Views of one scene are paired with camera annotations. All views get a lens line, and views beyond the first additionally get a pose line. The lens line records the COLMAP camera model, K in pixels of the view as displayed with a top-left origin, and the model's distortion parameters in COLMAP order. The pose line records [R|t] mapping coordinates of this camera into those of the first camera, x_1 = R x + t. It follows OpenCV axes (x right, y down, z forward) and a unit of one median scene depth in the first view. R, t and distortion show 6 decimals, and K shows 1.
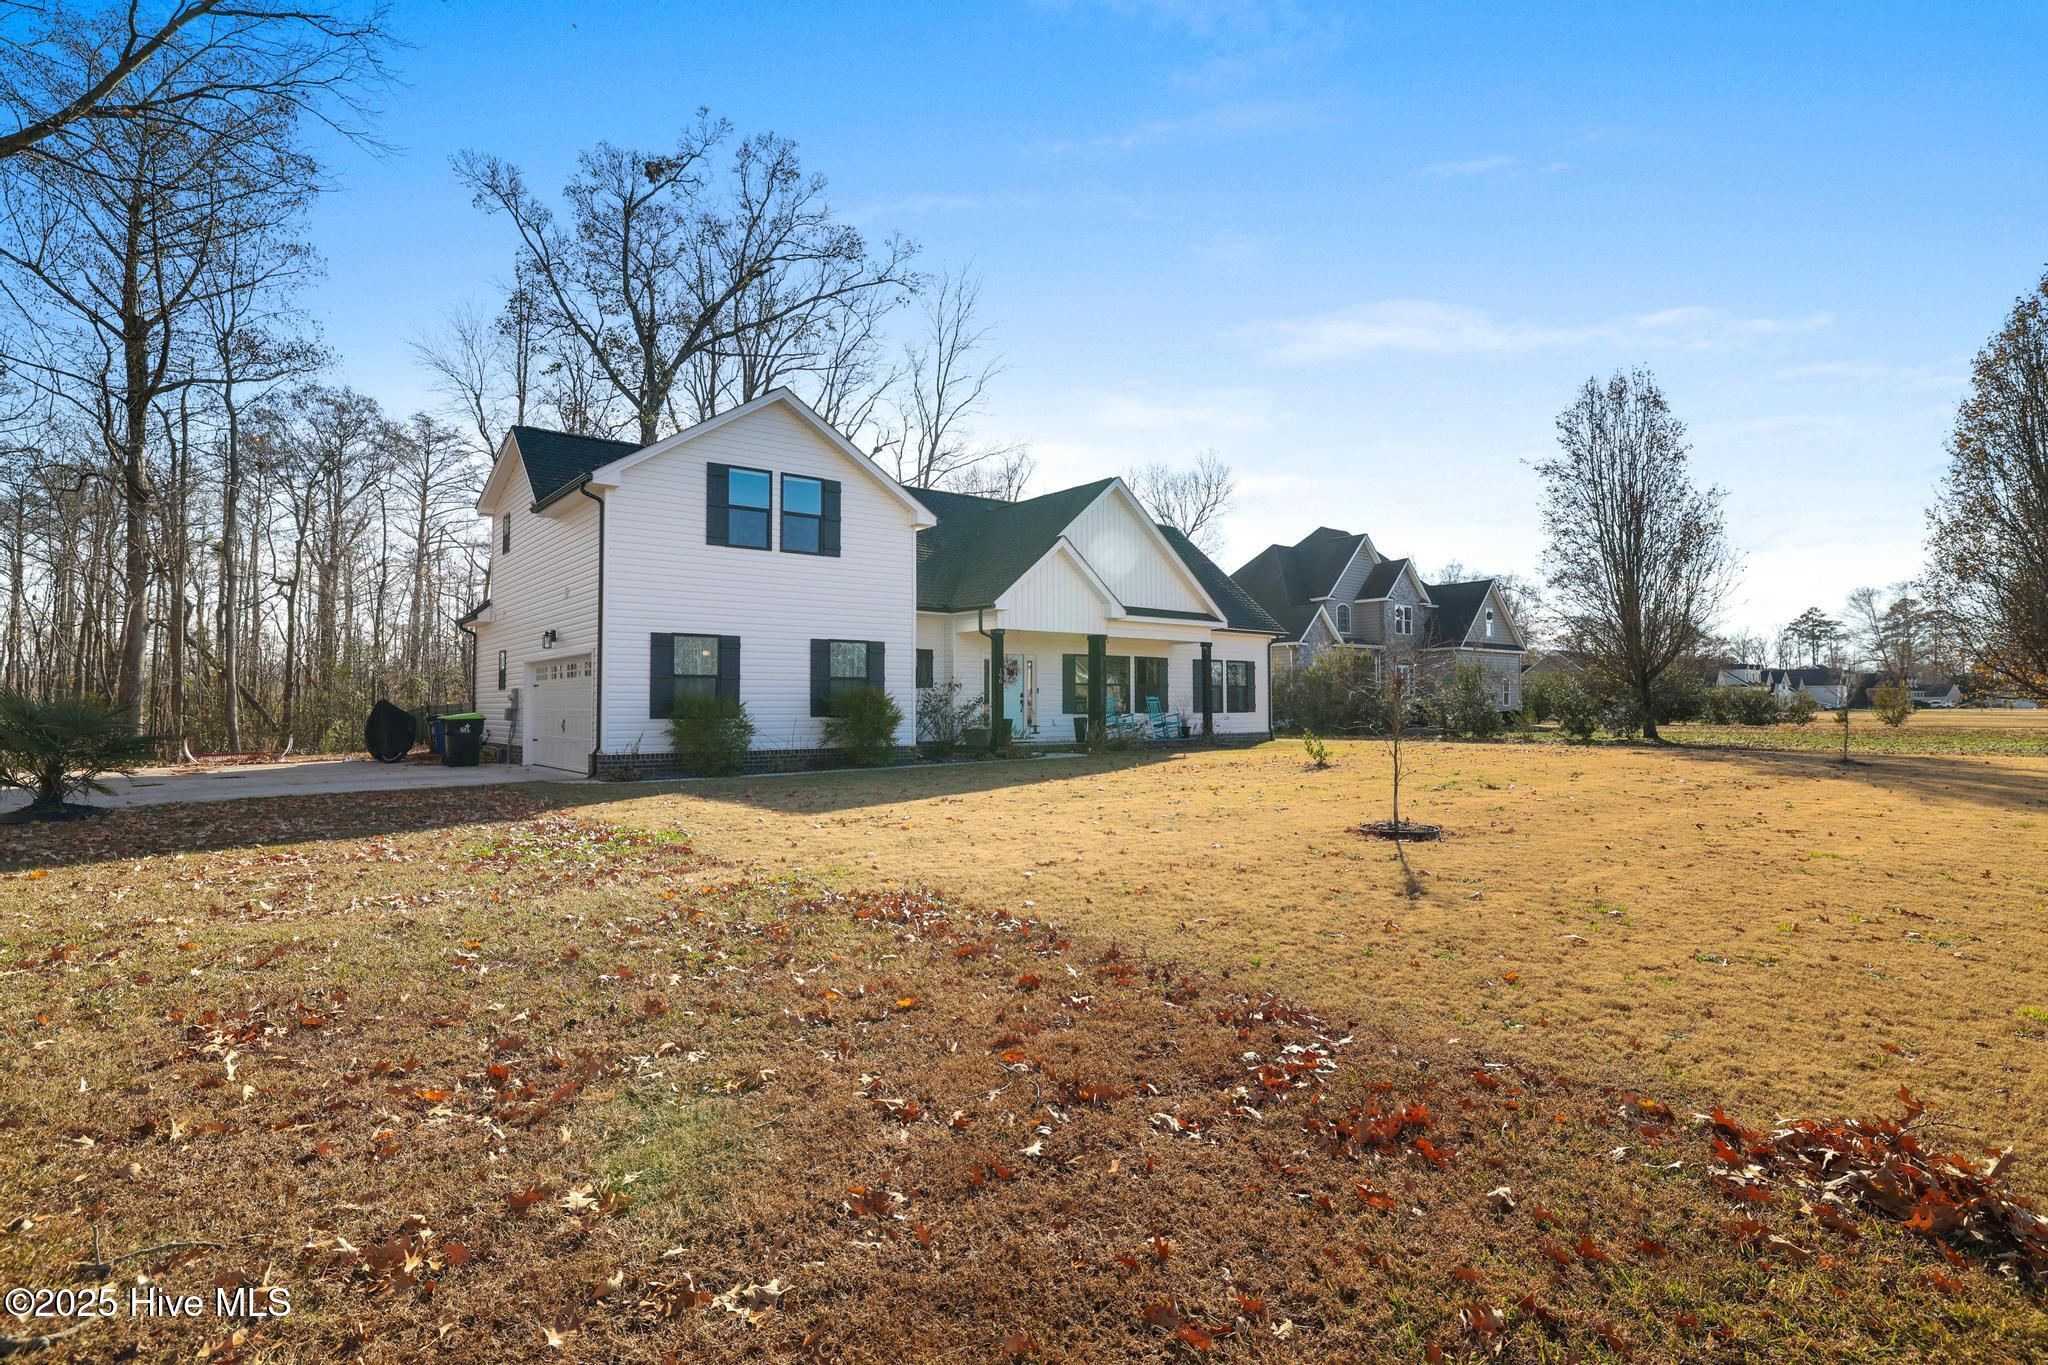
lens RADIAL K [[1017.3, 0, 1024.0], [0, 1017.3, 682.5], [0, 0, 1]] dist [-0.054948, -0.000059]
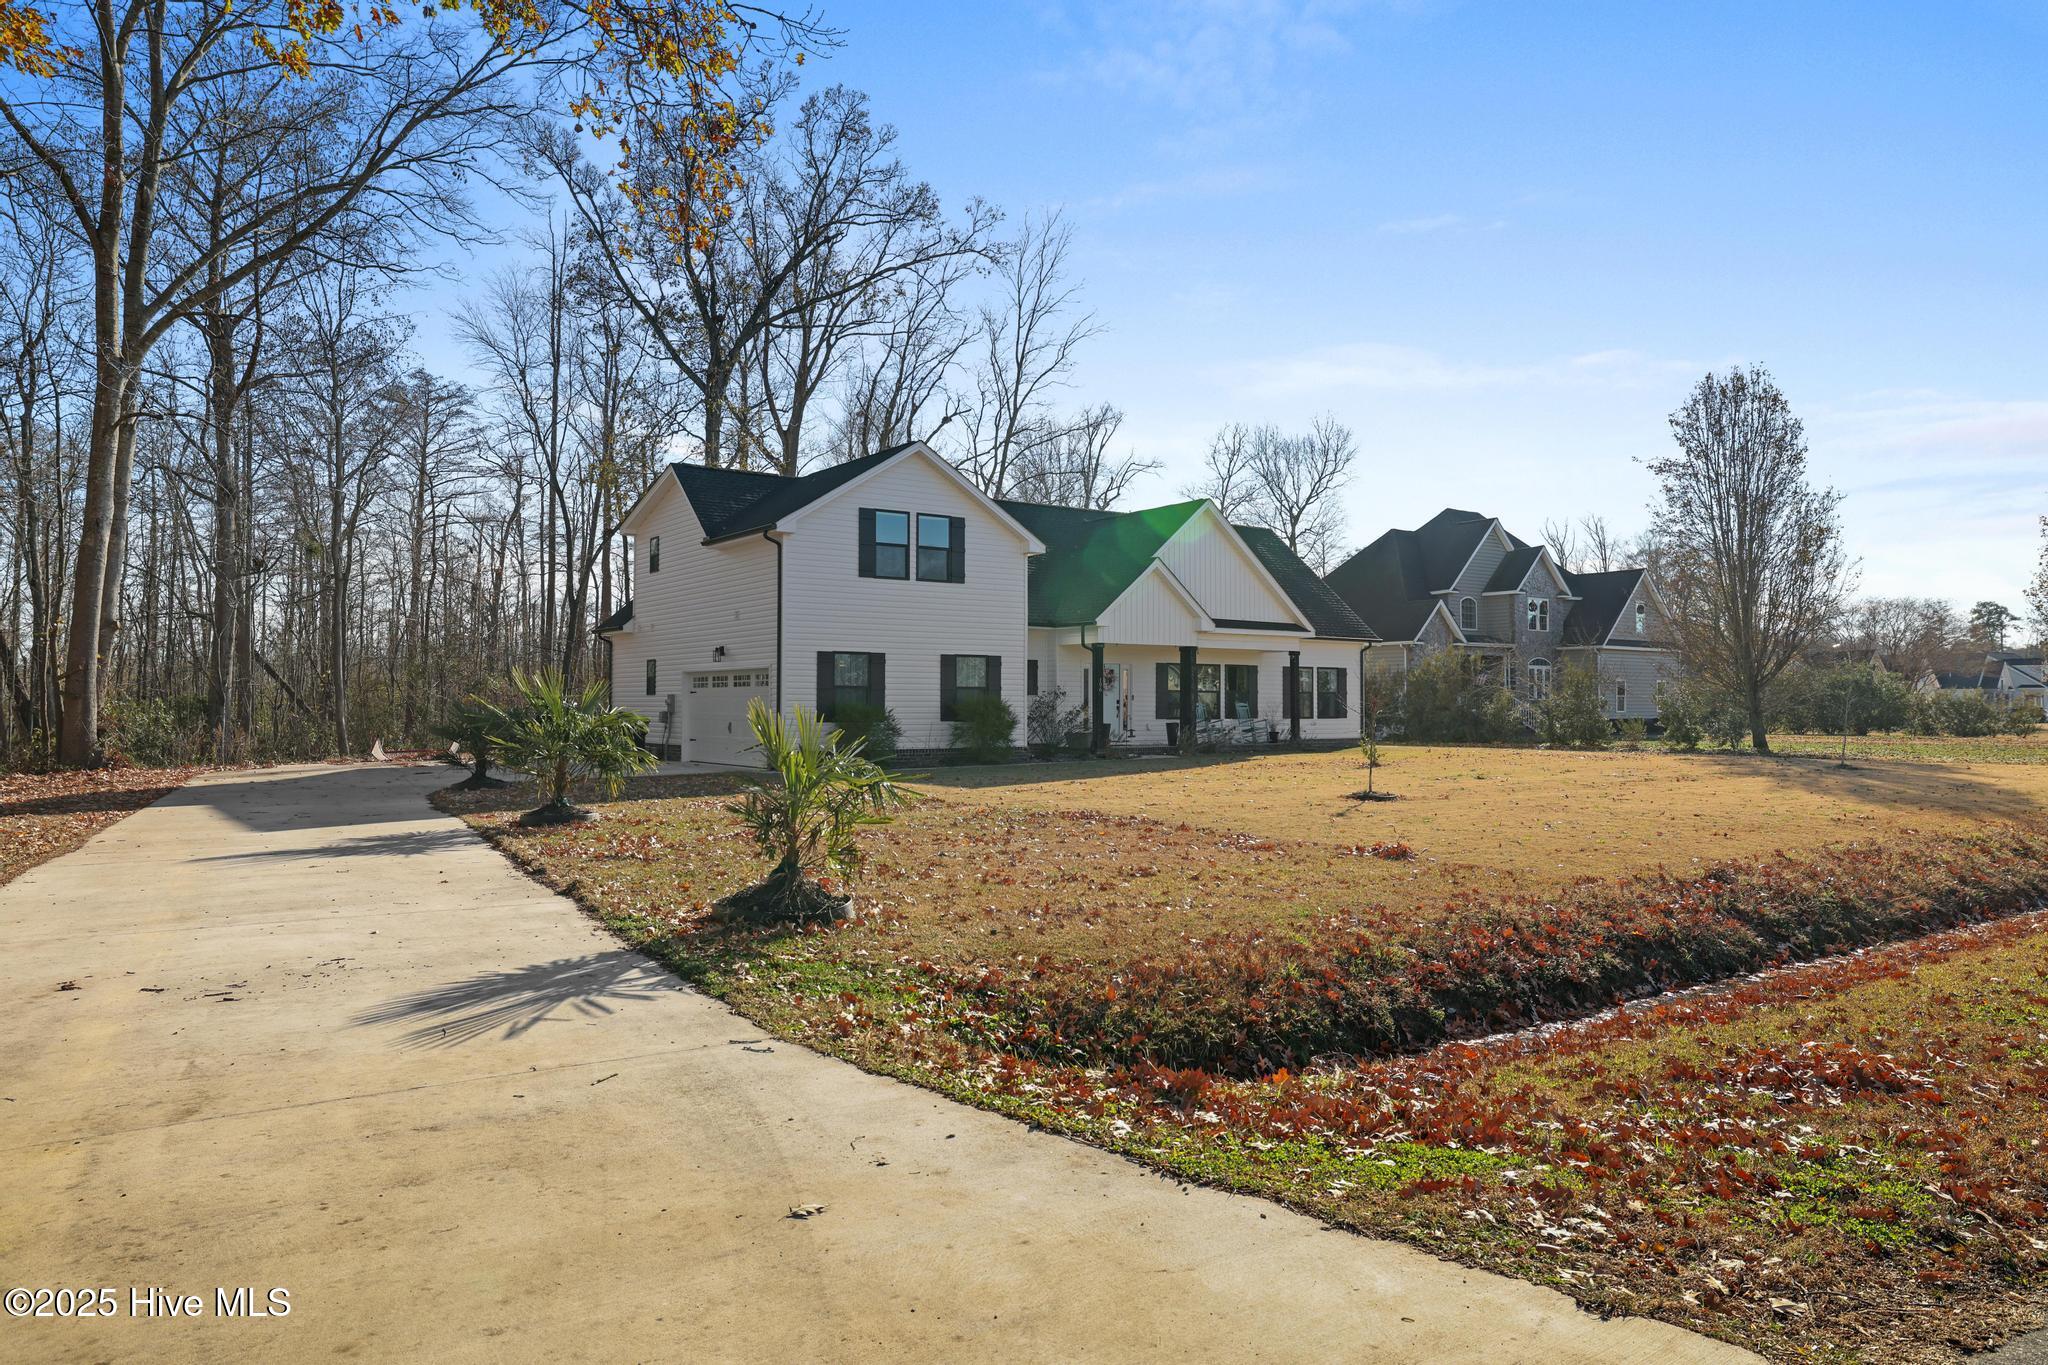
lens RADIAL K [[1330.4, 0, 1024.0], [0, 1330.4, 682.5], [0, 0, 1]] dist [-0.003160, 0.000321]
pose [[0.998315, 0.004349, -0.057862, -0.017306], [-0.003972, 0.999970, 0.006620, -0.014441], [0.057889, -0.006379, 0.998303, -0.359366]]
